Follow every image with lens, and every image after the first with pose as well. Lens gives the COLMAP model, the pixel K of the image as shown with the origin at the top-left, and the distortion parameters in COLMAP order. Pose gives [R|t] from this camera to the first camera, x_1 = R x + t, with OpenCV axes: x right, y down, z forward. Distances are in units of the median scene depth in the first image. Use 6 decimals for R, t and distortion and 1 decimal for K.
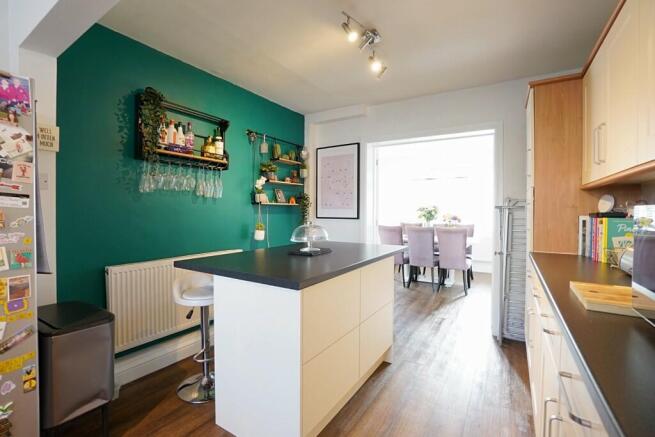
lens RADIAL K [[290.5, 0, 326.4], [0, 290.5, 217.9], [0, 0, 1]] dist [-0.018902, 0.001790]
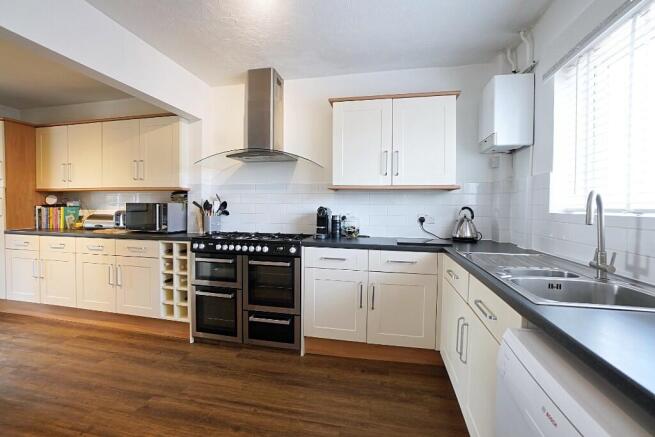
lens RADIAL K [[290.5, 0, 327.9], [0, 290.5, 215.8], [0, 0, 1]] dist [-0.018902, 0.001790]
pose [[-0.340482, -0.032962, 0.939673, -0.809791], [0.007414, 0.999260, 0.037739, -0.000507], [-0.940222, 0.019816, -0.339986, -0.050618]]
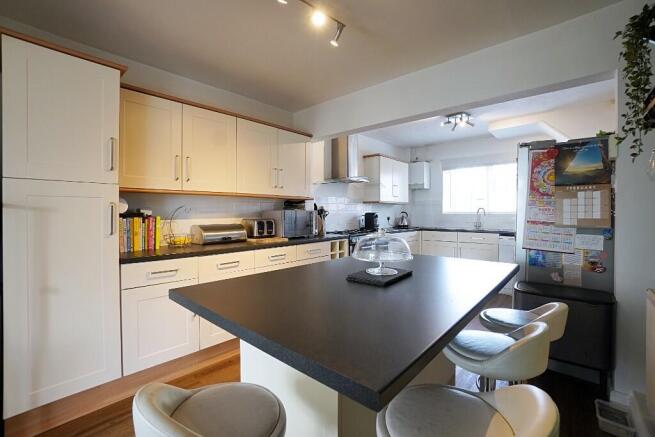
lens RADIAL K [[290.5, 0, 330.0], [0, 290.5, 216.5], [0, 0, 1]] dist [-0.018902, 0.001790]
pose [[-0.988651, 0.000719, 0.150231, -0.032549], [0.005450, 0.999502, 0.031083, -0.020721], [-0.150134, 0.031549, -0.988162, 1.131535]]
